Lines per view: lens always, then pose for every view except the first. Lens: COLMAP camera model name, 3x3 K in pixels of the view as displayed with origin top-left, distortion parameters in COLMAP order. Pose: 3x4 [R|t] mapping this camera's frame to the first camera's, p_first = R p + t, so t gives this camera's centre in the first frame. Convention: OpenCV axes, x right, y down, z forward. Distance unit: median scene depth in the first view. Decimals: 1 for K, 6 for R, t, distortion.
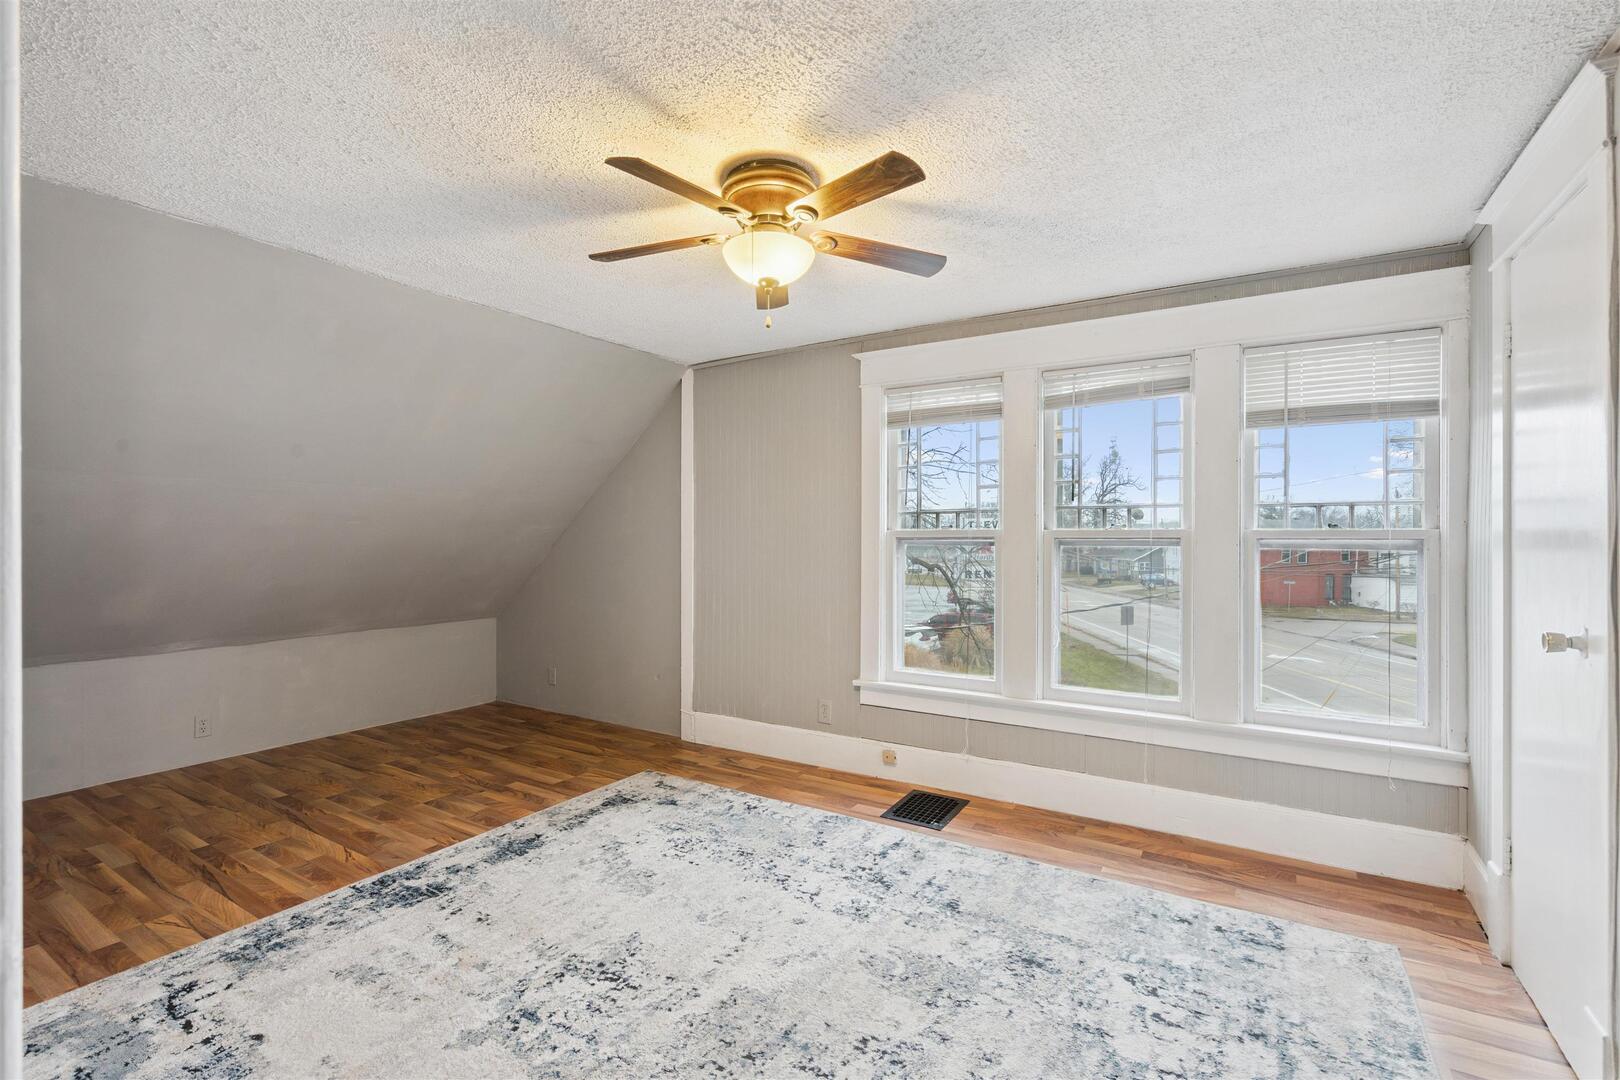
lens RADIAL K [[730.3, 0, 805.8], [0, 730.3, 537.4], [0, 0, 1]] dist [0.001493, 0.000466]
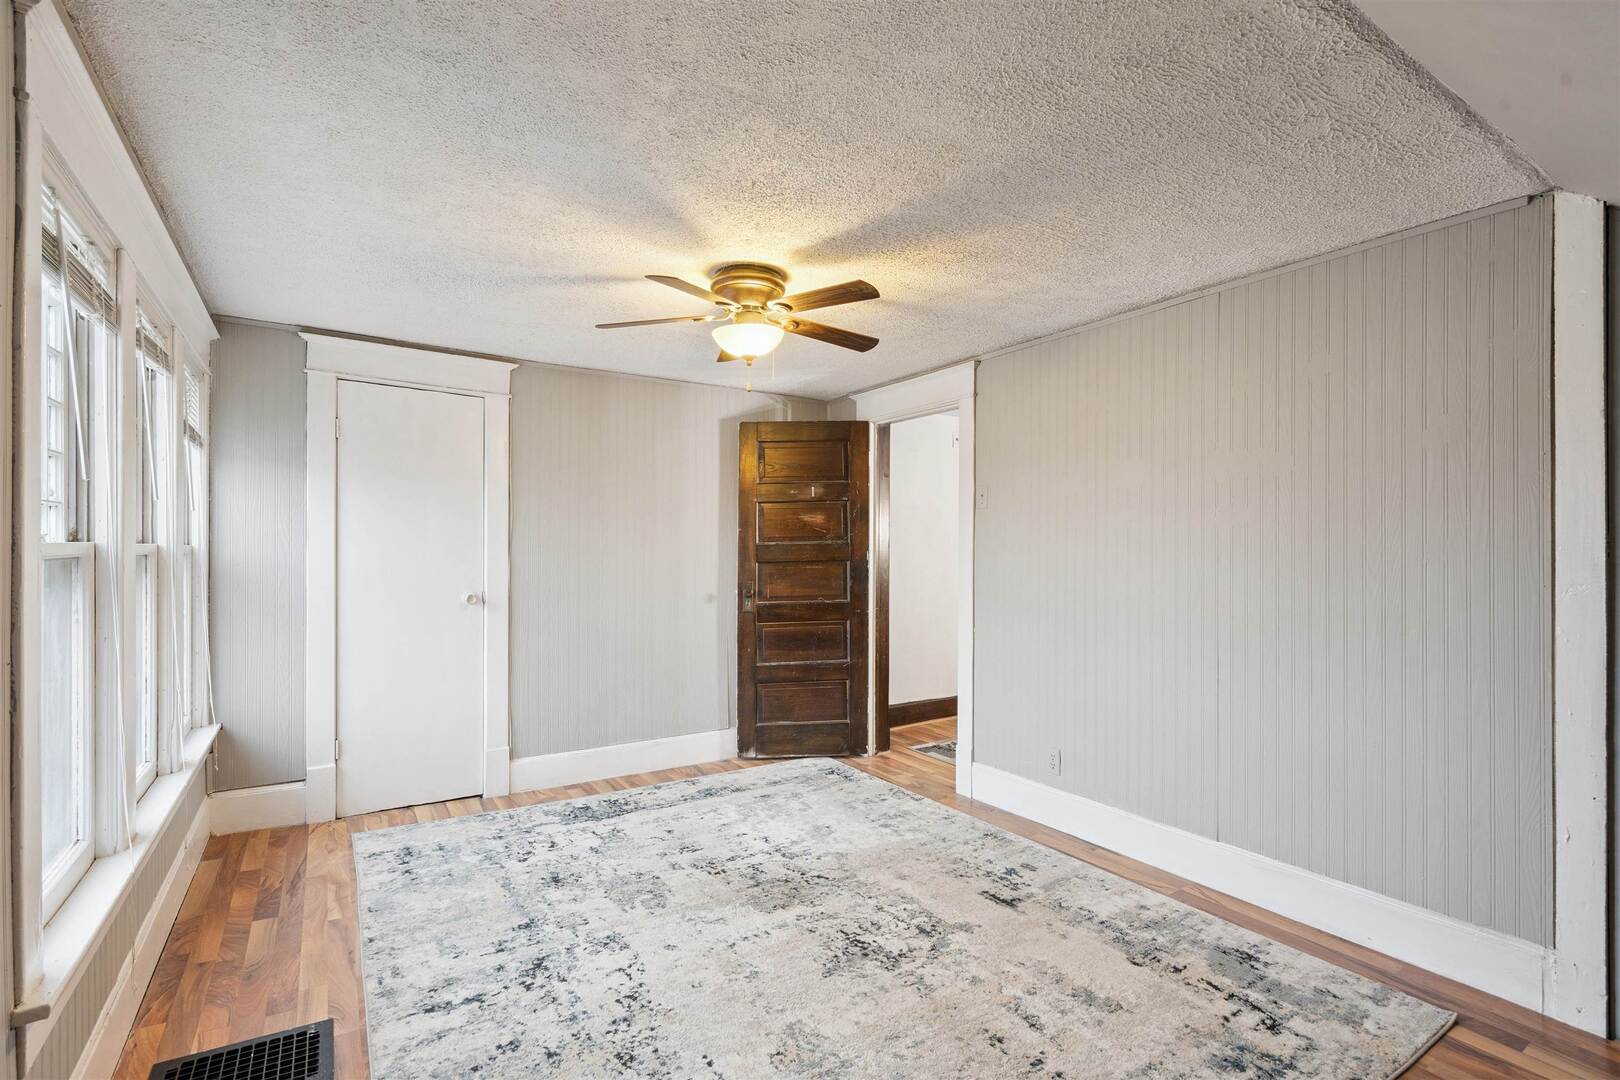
lens RADIAL K [[730.3, 0, 810.5], [0, 730.3, 546.6], [0, 0, 1]] dist [0.001493, 0.000466]
pose [[-0.904669, -0.001474, 0.426113, -0.663913], [-0.001232, 0.999999, 0.000844, -0.016122], [-0.426114, 0.000239, -0.904670, 2.005994]]
